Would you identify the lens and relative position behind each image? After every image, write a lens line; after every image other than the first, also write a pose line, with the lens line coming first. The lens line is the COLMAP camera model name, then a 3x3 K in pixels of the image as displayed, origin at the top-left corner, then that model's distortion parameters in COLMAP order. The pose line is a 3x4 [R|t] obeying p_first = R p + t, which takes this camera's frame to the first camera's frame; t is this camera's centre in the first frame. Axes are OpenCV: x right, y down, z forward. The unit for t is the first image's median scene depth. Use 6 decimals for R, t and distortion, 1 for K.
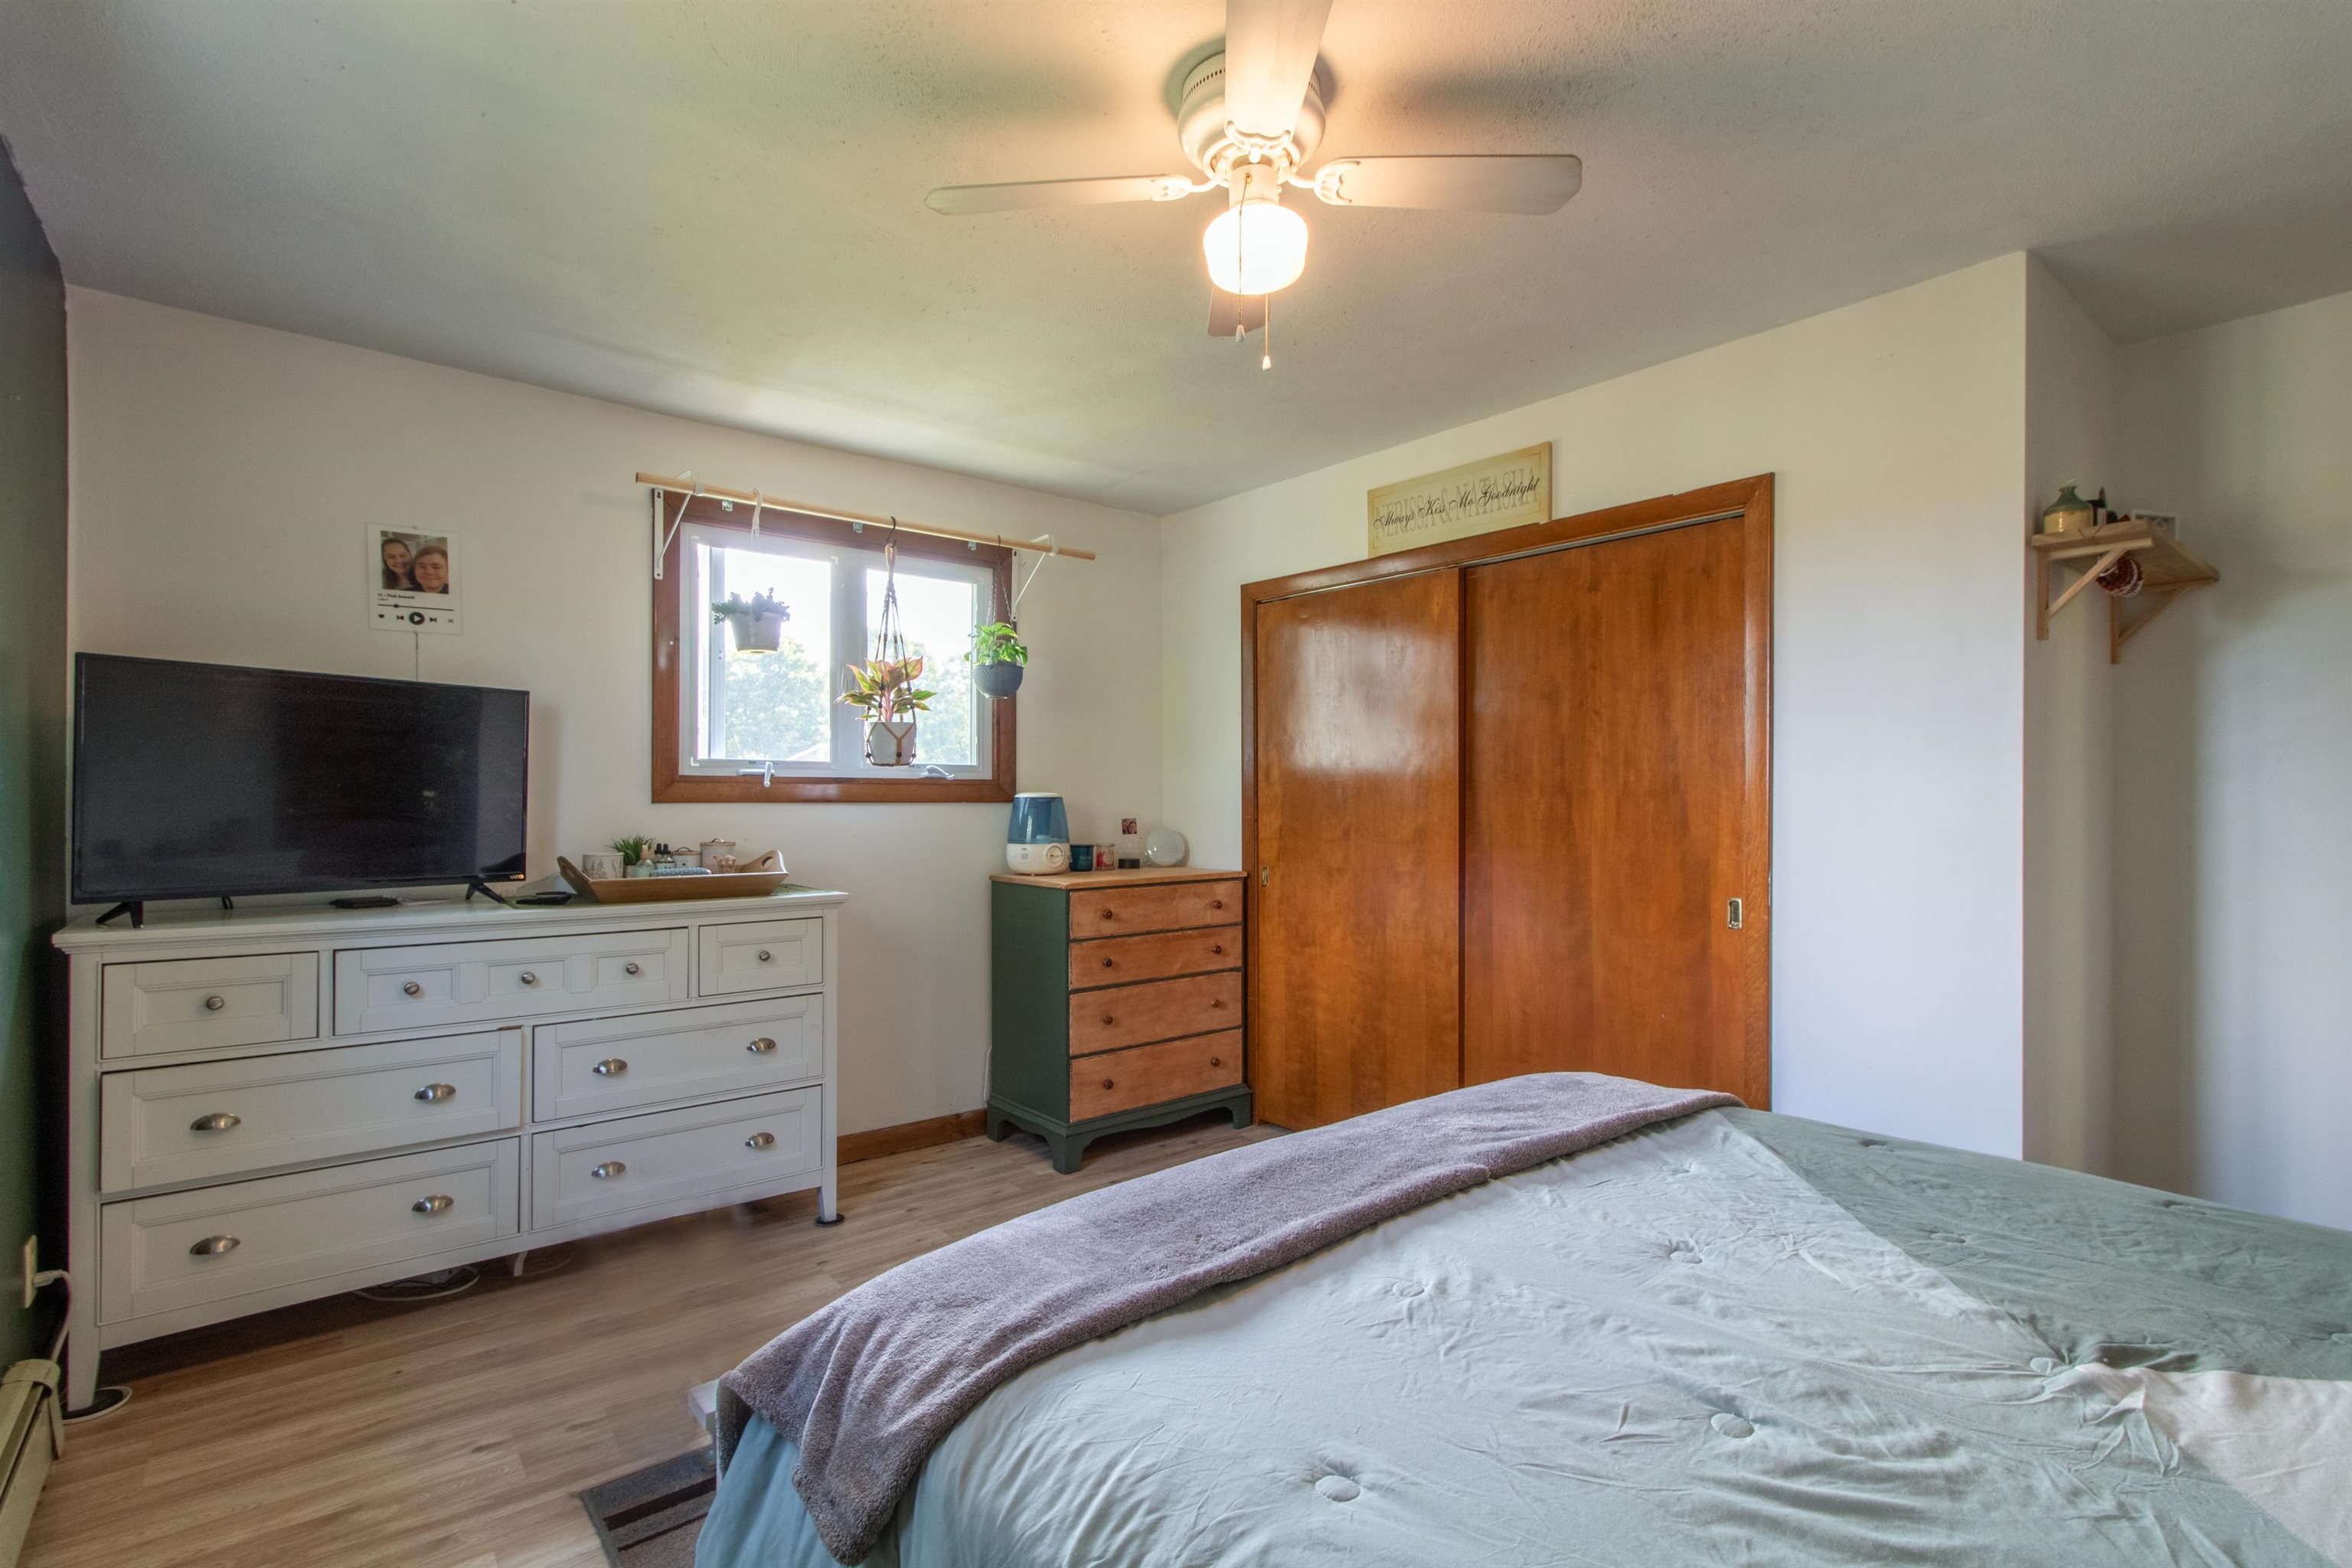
lens RADIAL K [[1093.8, 0, 1178.3], [0, 1093.8, 806.6], [0, 0, 1]] dist [0.001814, 0.000002]
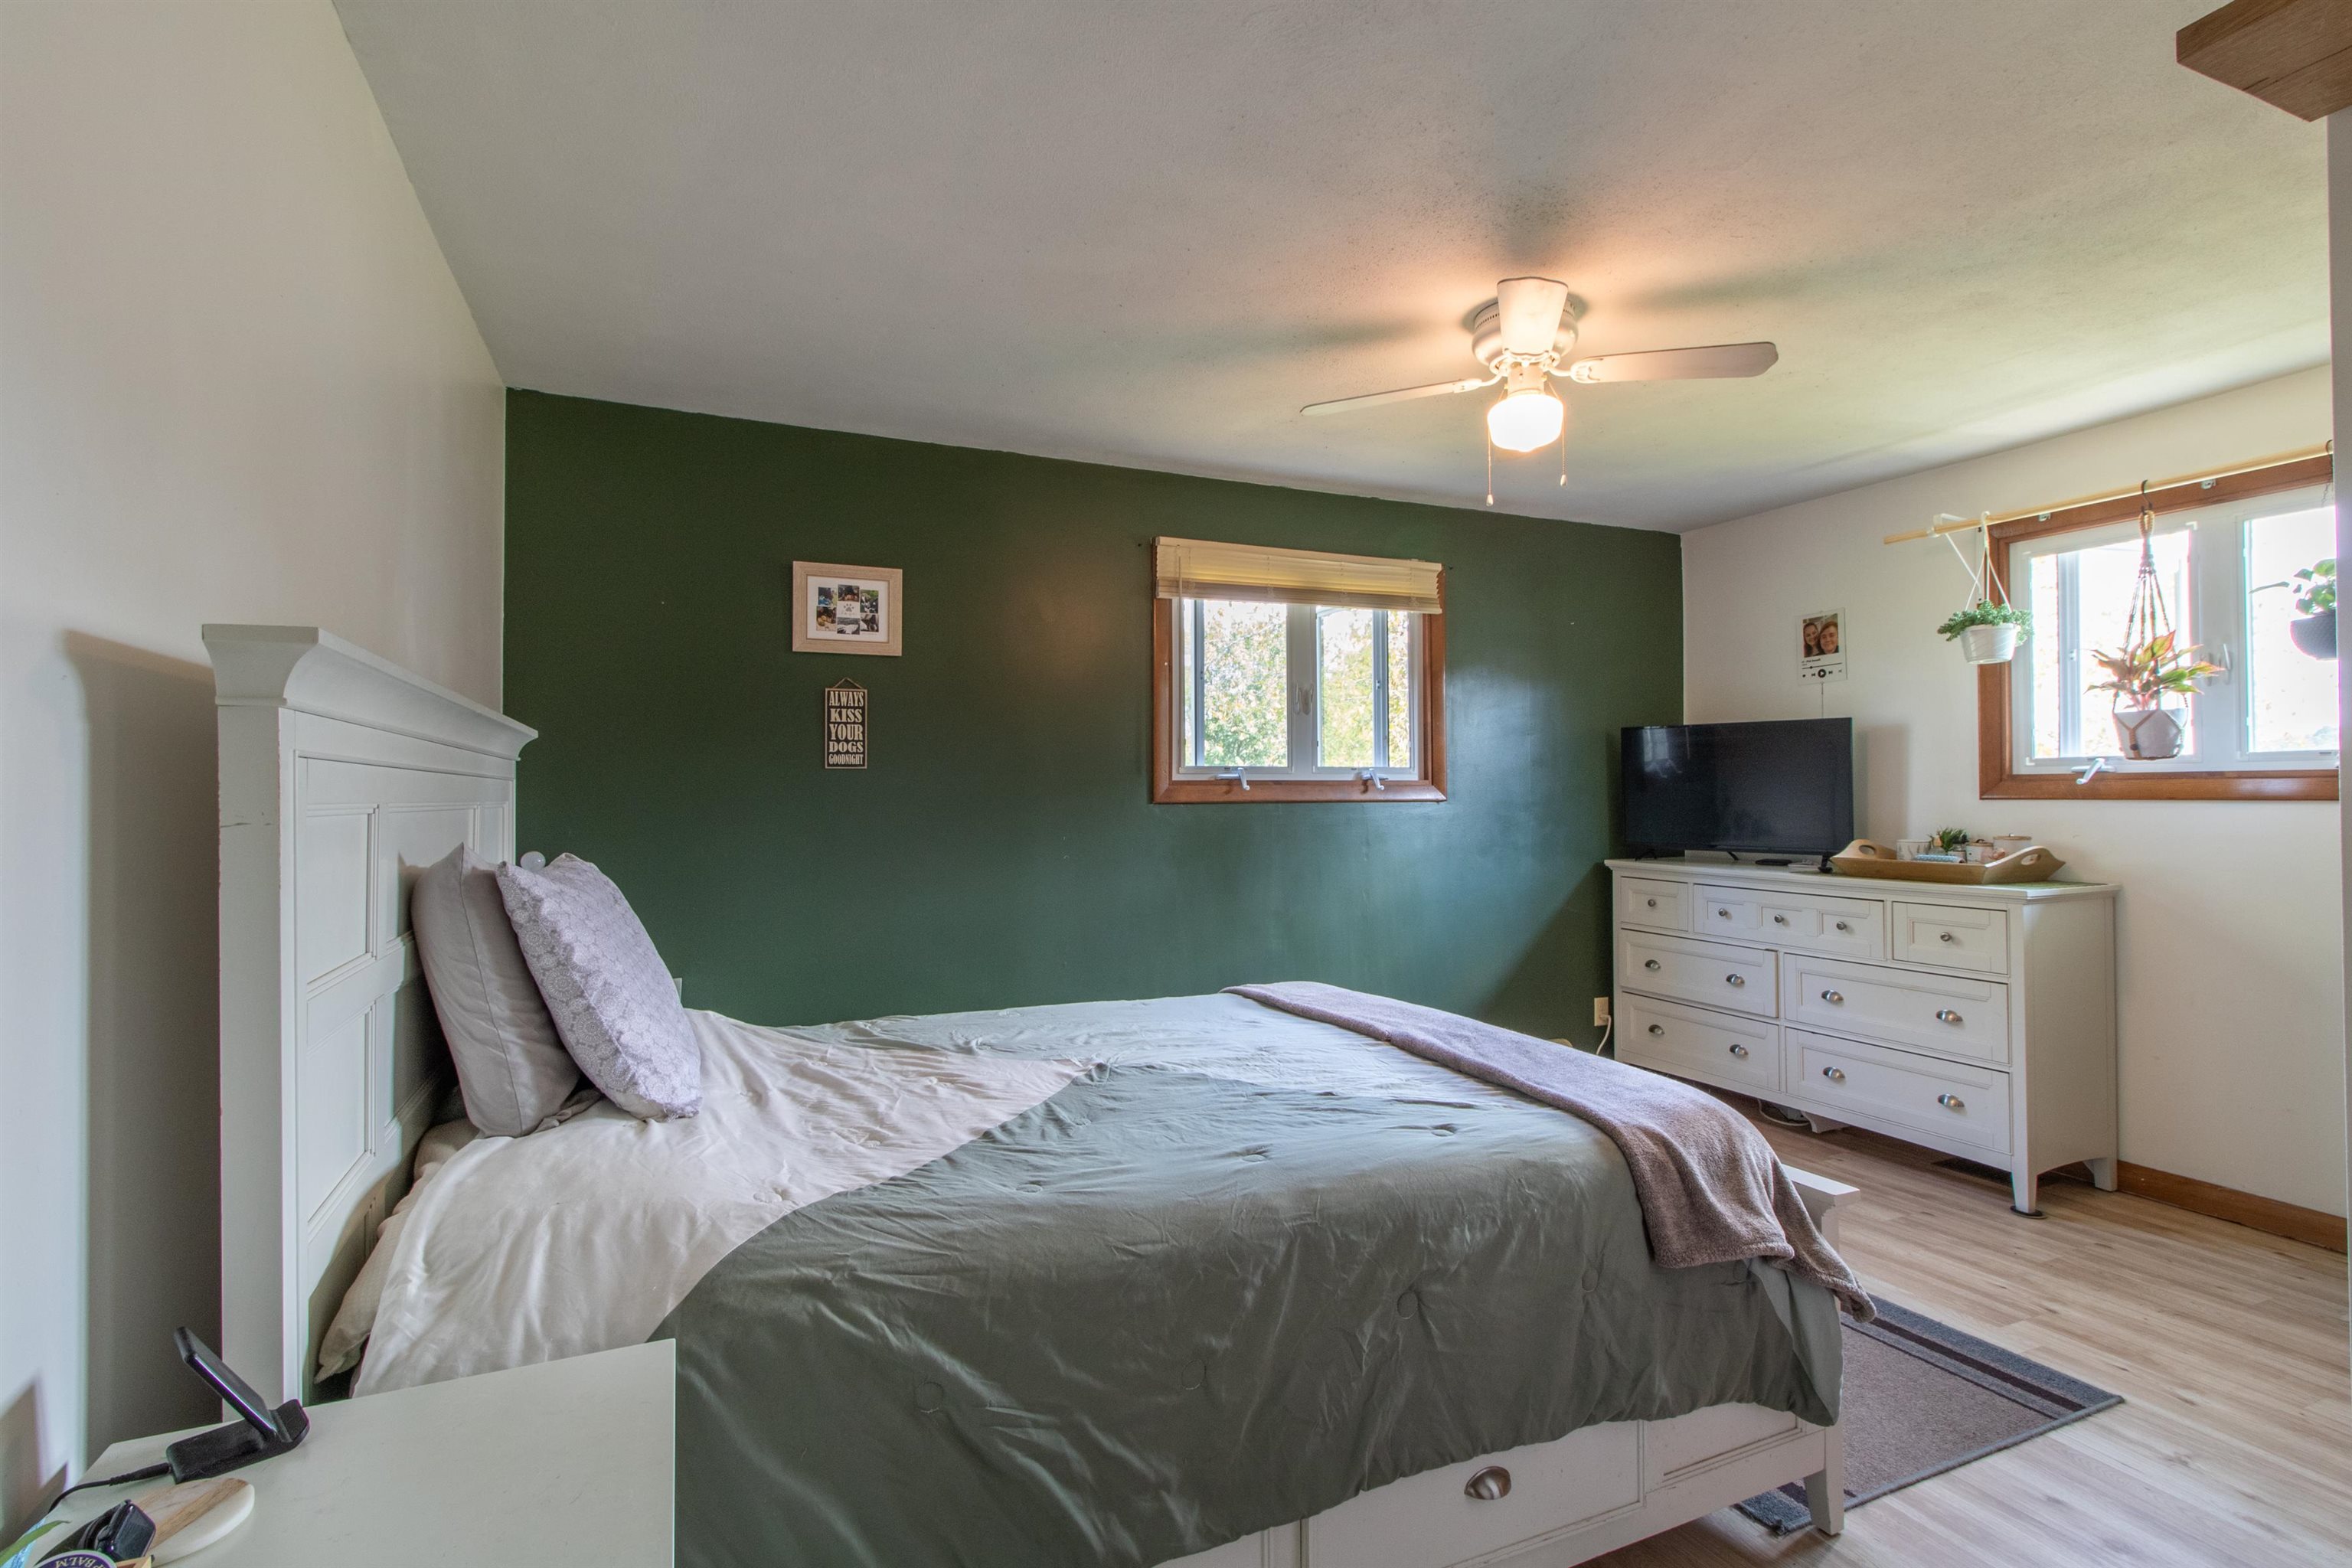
lens RADIAL K [[1093.8, 0, 1173.8], [0, 1093.8, 782.9], [0, 0, 1]] dist [0.001814, 0.000002]
pose [[-0.278001, -0.009242, -0.960536, 0.941493], [0.005298, 0.999924, -0.011154, -0.013210], [0.960566, -0.008189, -0.277931, 0.565085]]
